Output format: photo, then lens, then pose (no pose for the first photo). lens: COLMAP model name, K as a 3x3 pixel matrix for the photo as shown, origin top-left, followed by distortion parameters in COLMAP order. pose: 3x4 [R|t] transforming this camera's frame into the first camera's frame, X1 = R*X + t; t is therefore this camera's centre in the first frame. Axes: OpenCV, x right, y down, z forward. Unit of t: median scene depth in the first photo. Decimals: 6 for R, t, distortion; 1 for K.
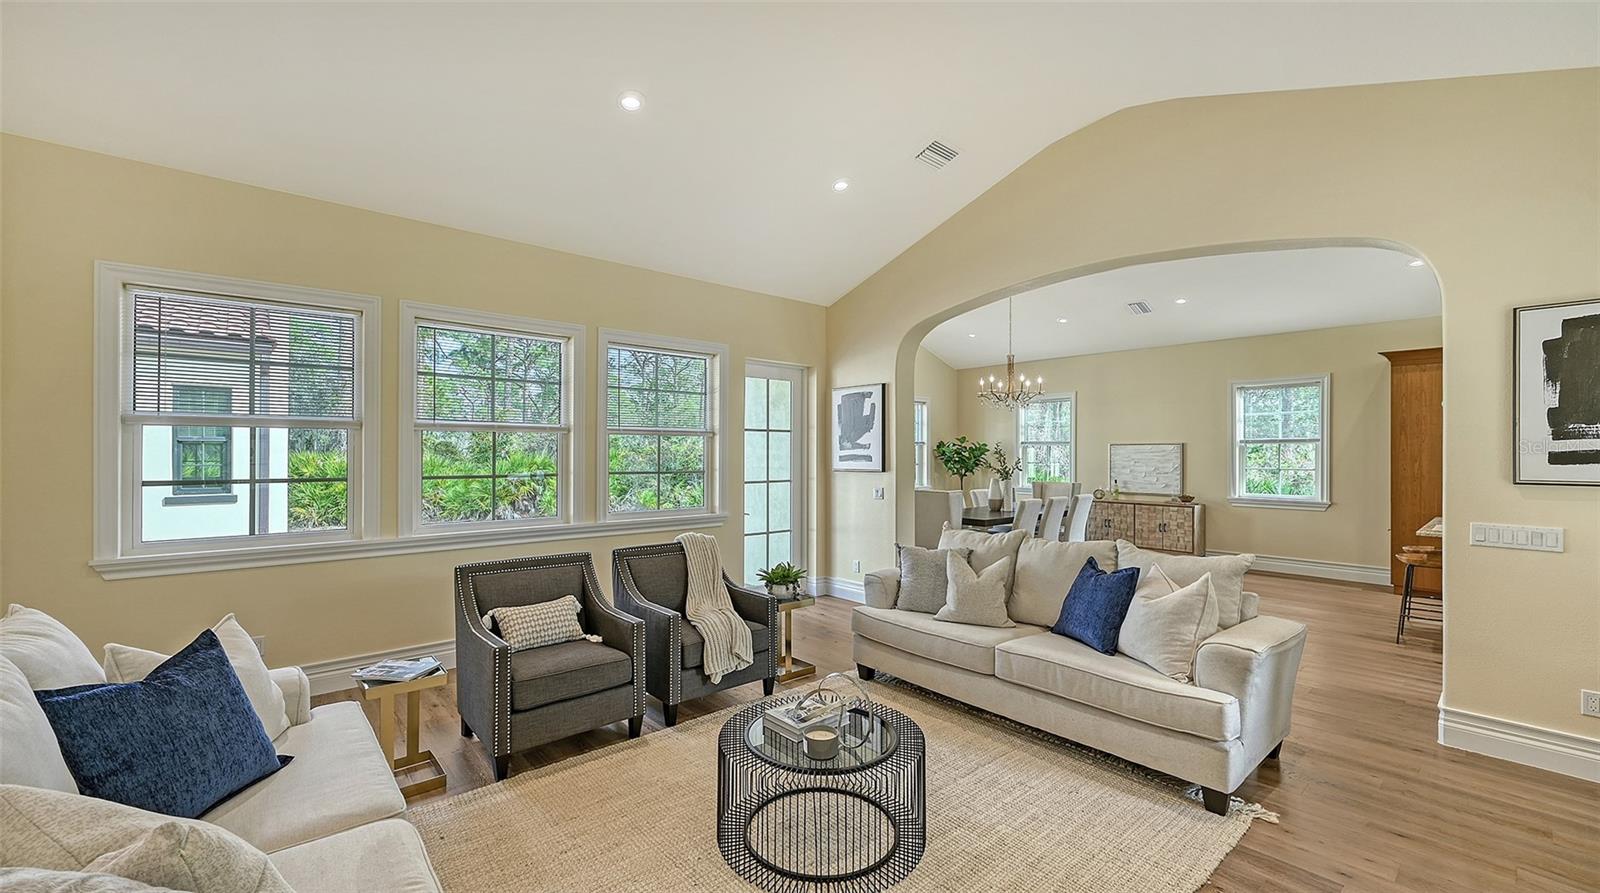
lens RADIAL K [[634.8, 0, 800.2], [0, 634.8, 452.4], [0, 0, 1]] dist [0.002943, -0.000339]
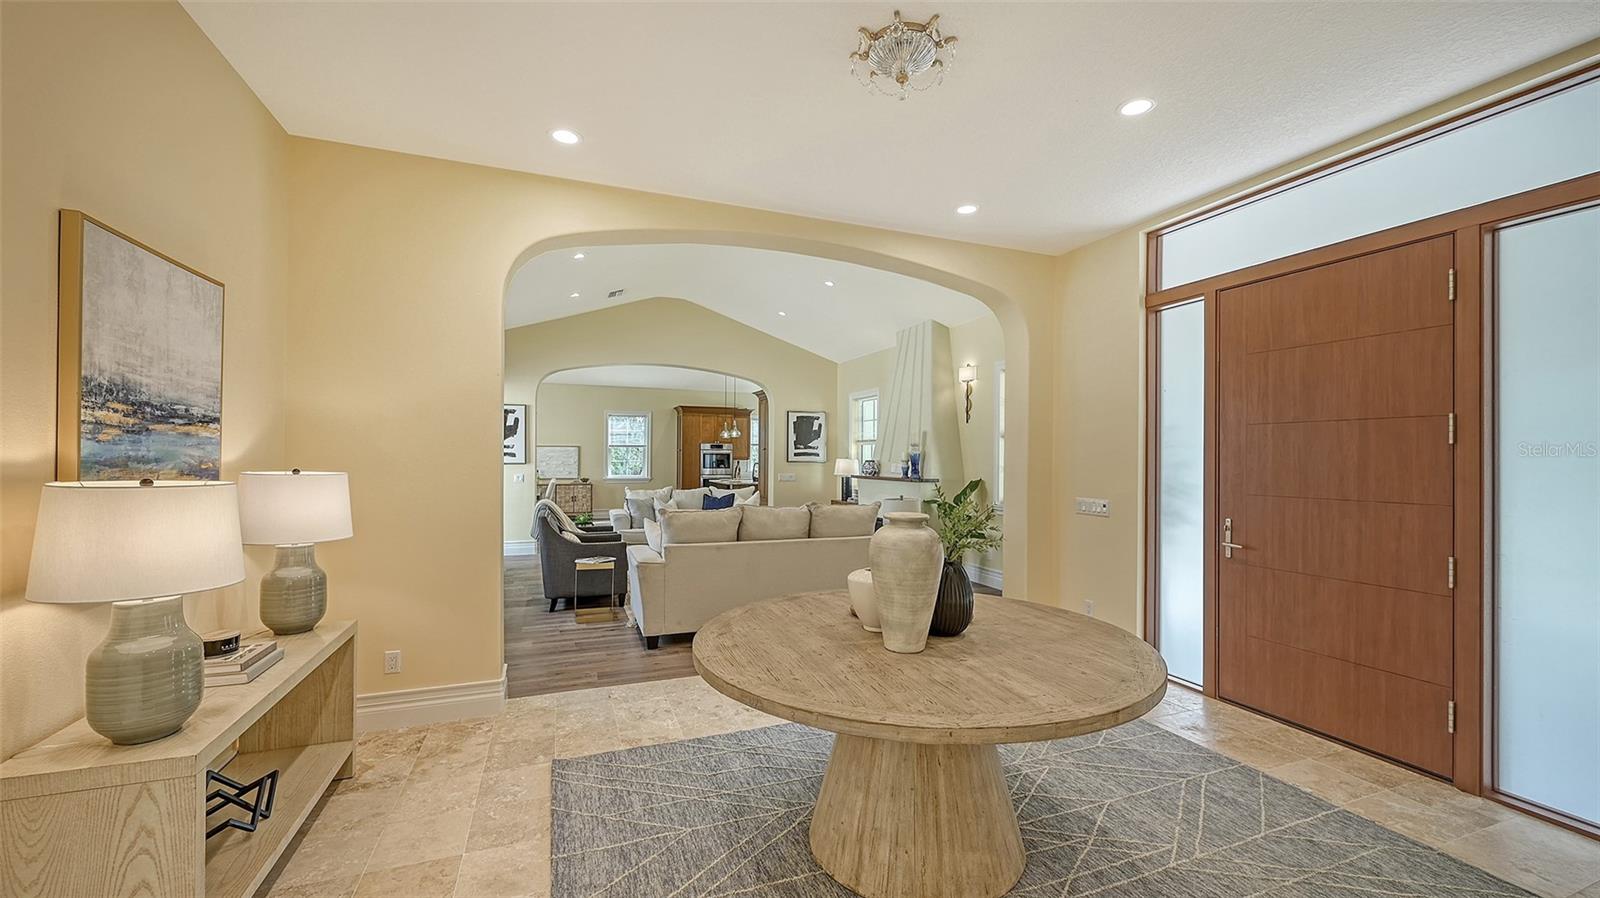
lens RADIAL K [[634.8, 0, 798.9], [0, 634.8, 455.4], [0, 0, 1]] dist [0.002943, -0.000339]
pose [[0.349928, 0.001792, 0.936775, -1.025755], [-0.007727, 0.999970, 0.000974, 0.004099], [-0.936745, -0.007579, 0.349932, -0.127865]]
